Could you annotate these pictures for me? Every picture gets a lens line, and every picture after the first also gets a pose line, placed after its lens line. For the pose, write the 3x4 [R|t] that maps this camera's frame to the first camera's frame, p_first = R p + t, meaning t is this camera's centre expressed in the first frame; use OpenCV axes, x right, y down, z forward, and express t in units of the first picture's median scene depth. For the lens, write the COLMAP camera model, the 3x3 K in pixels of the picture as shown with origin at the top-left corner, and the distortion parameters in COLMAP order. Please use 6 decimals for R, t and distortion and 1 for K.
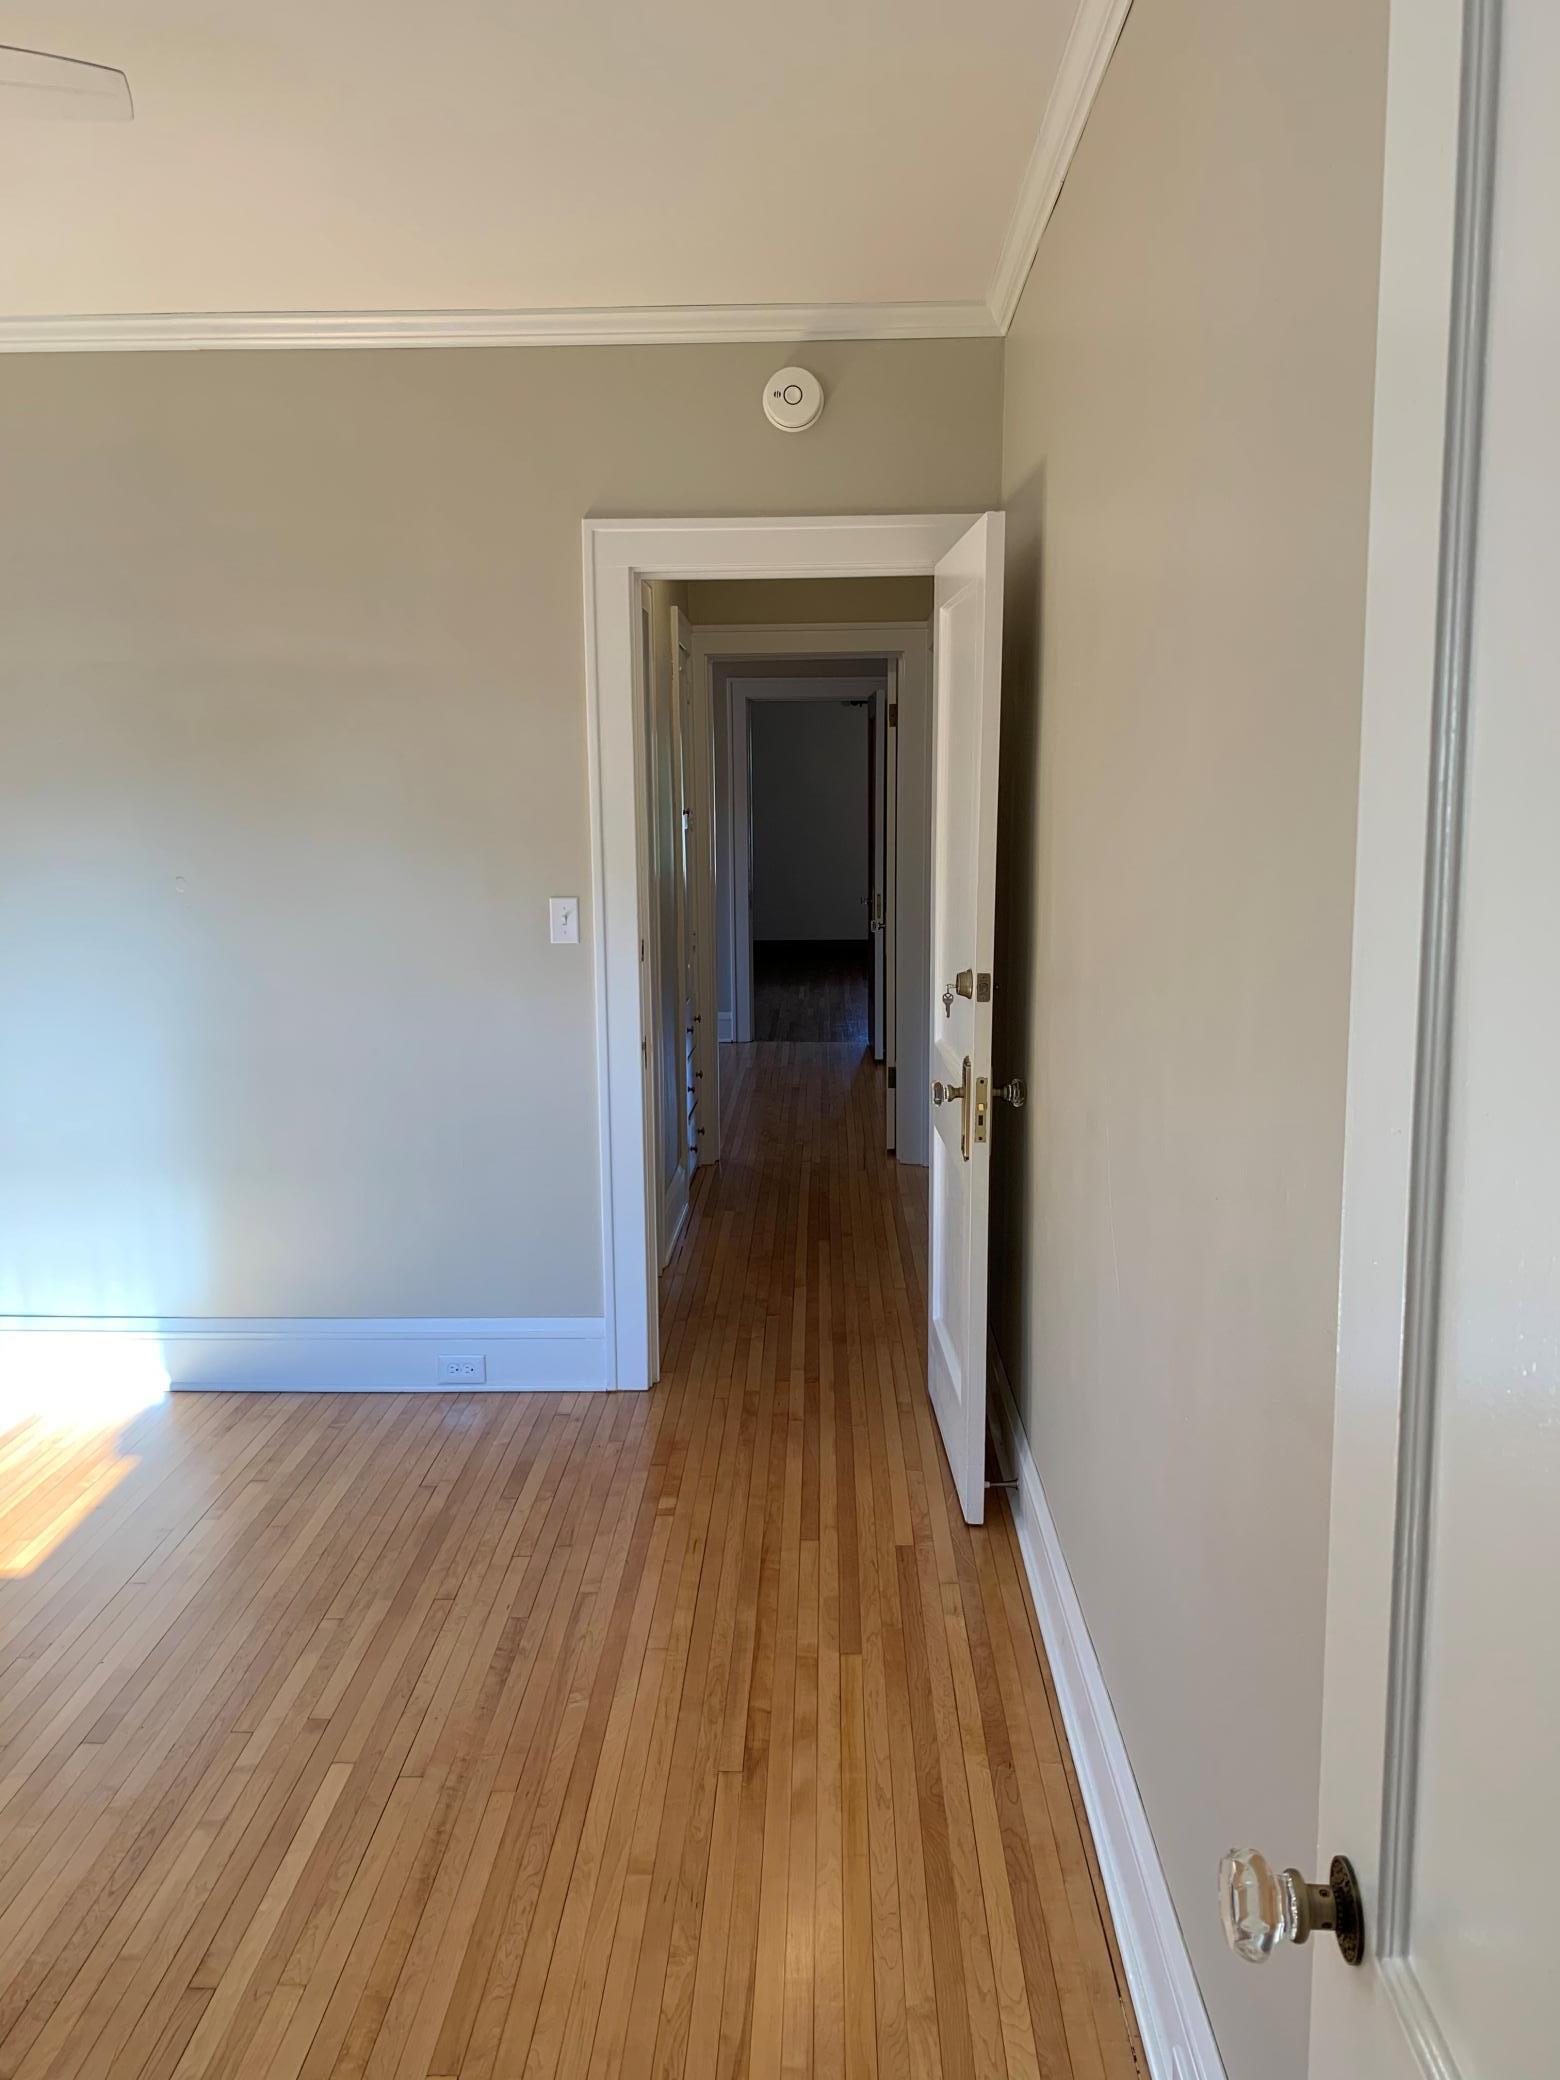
lens RADIAL K [[1595.5, 0, 780.3], [0, 1595.5, 1041.3], [0, 0, 1]] dist [0.018966, -0.025112]
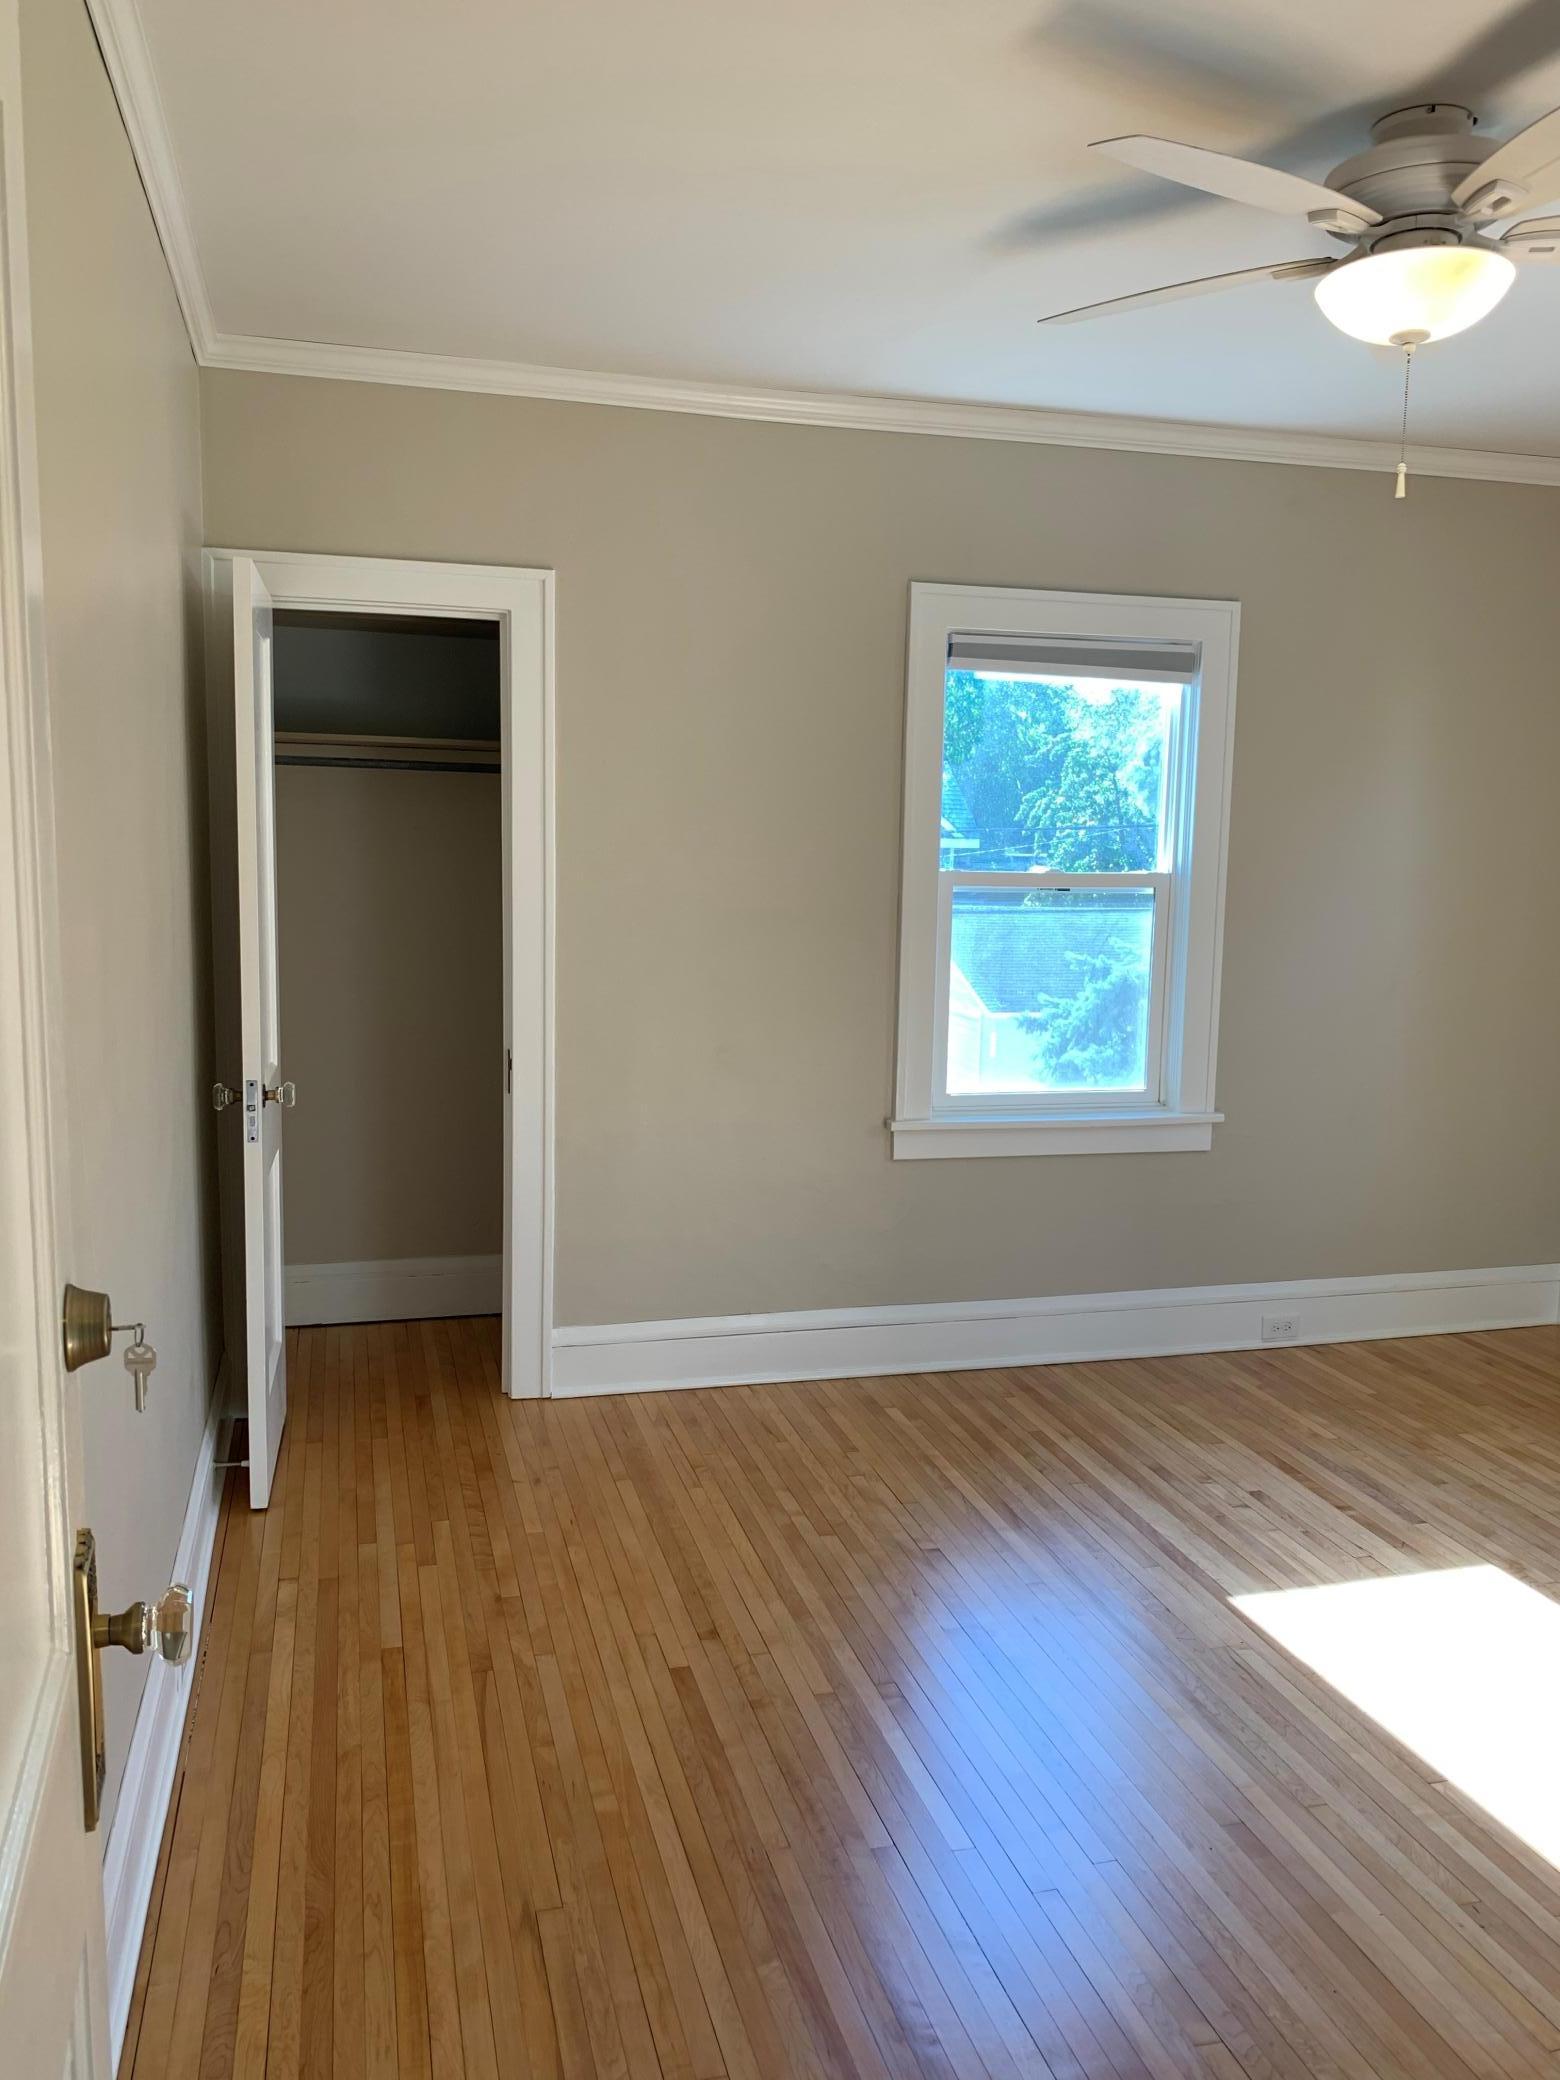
lens RADIAL K [[1595.5, 0, 778.5], [0, 1595.5, 1016.1], [0, 0, 1]] dist [0.018966, -0.025112]
pose [[-0.958023, 0.033848, -0.284685, 0.082933], [-0.041713, 0.965982, 0.255222, -0.255692], [0.283640, 0.256384, -0.924022, 1.720784]]
